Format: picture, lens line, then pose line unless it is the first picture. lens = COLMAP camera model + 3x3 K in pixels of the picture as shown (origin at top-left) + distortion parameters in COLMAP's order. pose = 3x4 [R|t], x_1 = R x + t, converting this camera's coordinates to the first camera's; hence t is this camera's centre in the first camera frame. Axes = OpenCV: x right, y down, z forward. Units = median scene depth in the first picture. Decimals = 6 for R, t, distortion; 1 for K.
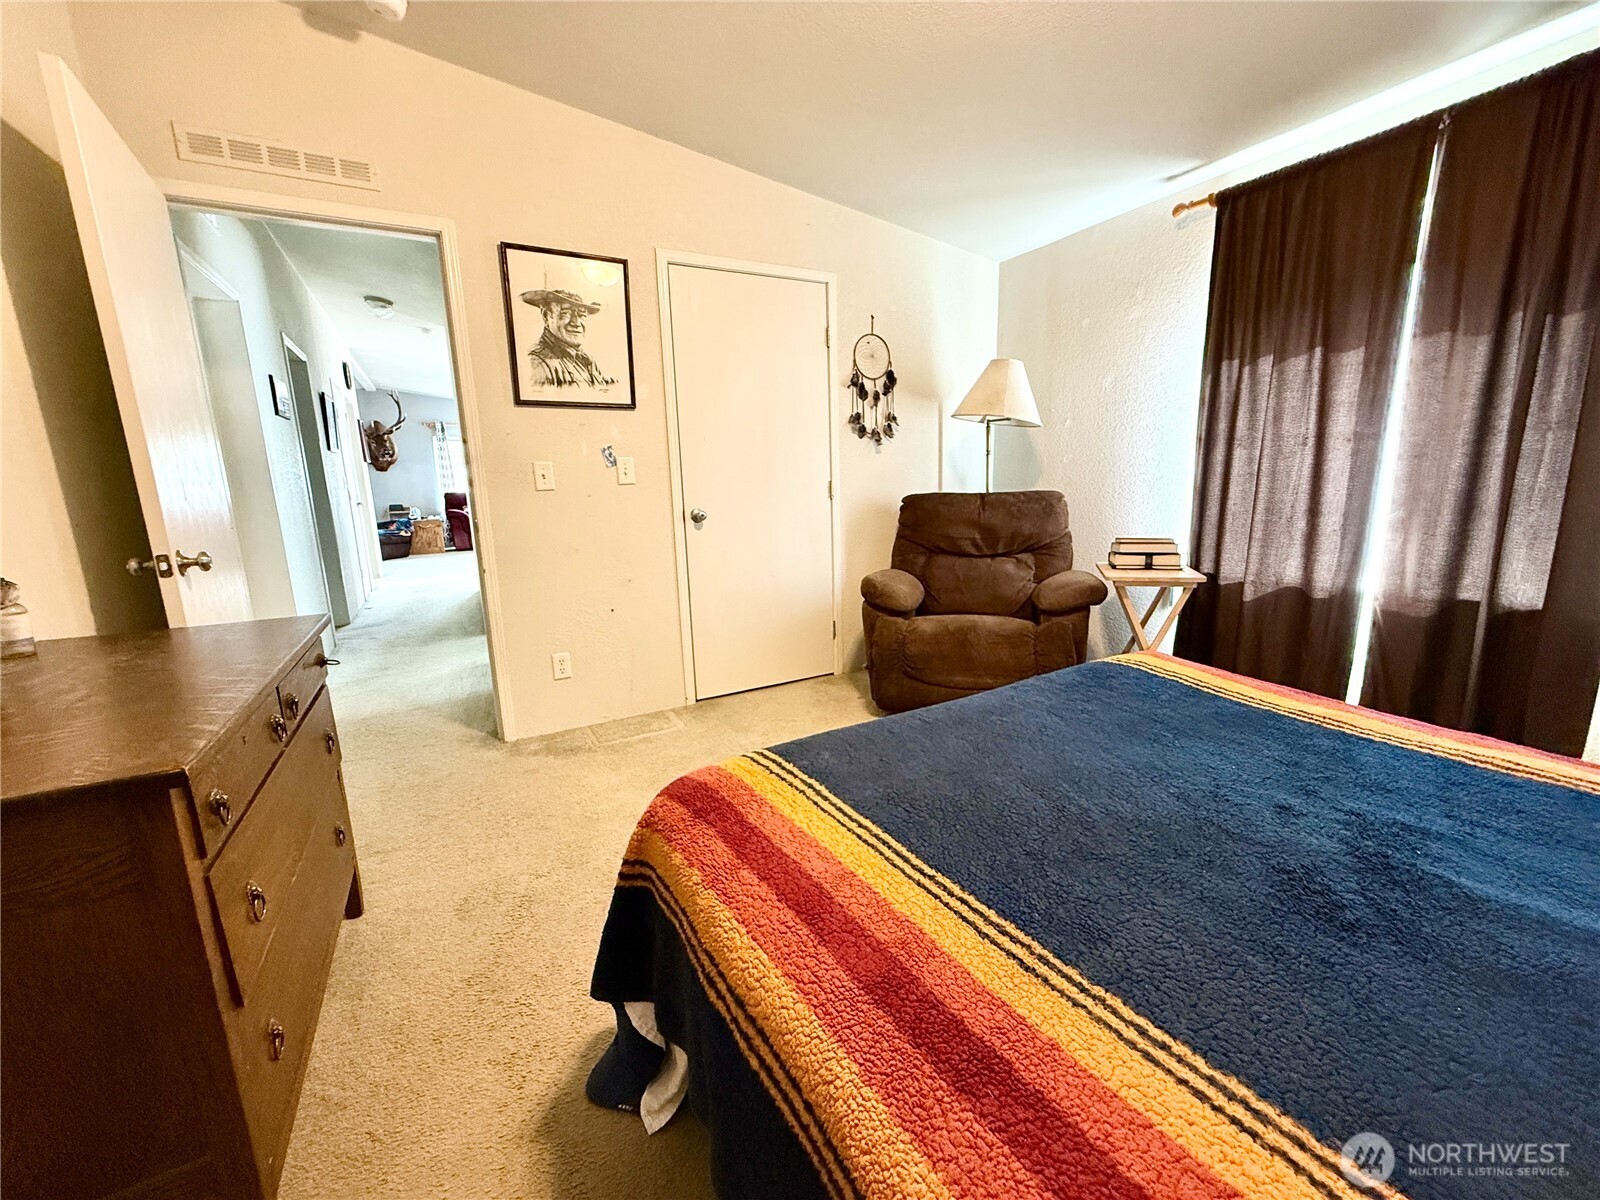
lens RADIAL K [[641.6, 0, 802.4], [0, 641.6, 598.9], [0, 0, 1]] dist [0.009459, 0.000069]
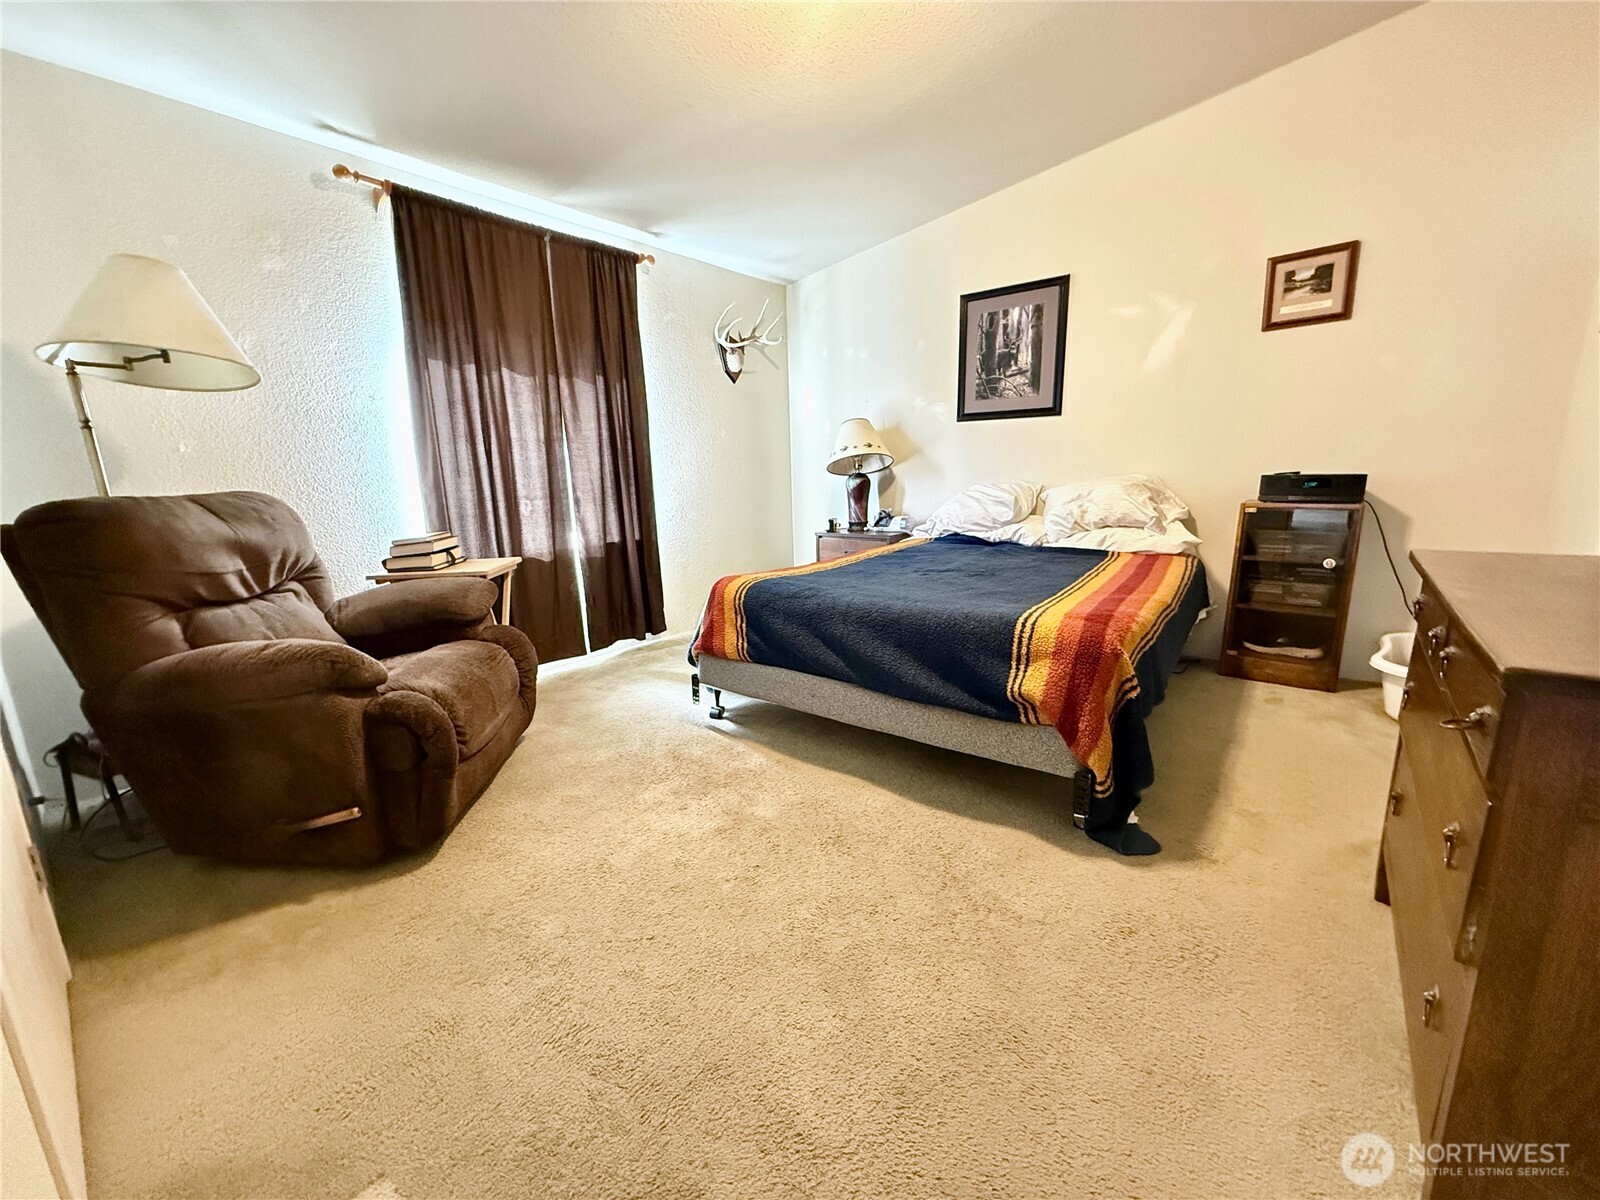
lens RADIAL K [[641.6, 0, 800.8], [0, 641.6, 600.7], [0, 0, 1]] dist [0.009459, 0.000069]
pose [[-0.372845, -0.147619, 0.916076, -0.477292], [0.220839, 0.944778, 0.242126, -0.100783], [-0.901231, 0.292580, -0.319655, 0.755072]]
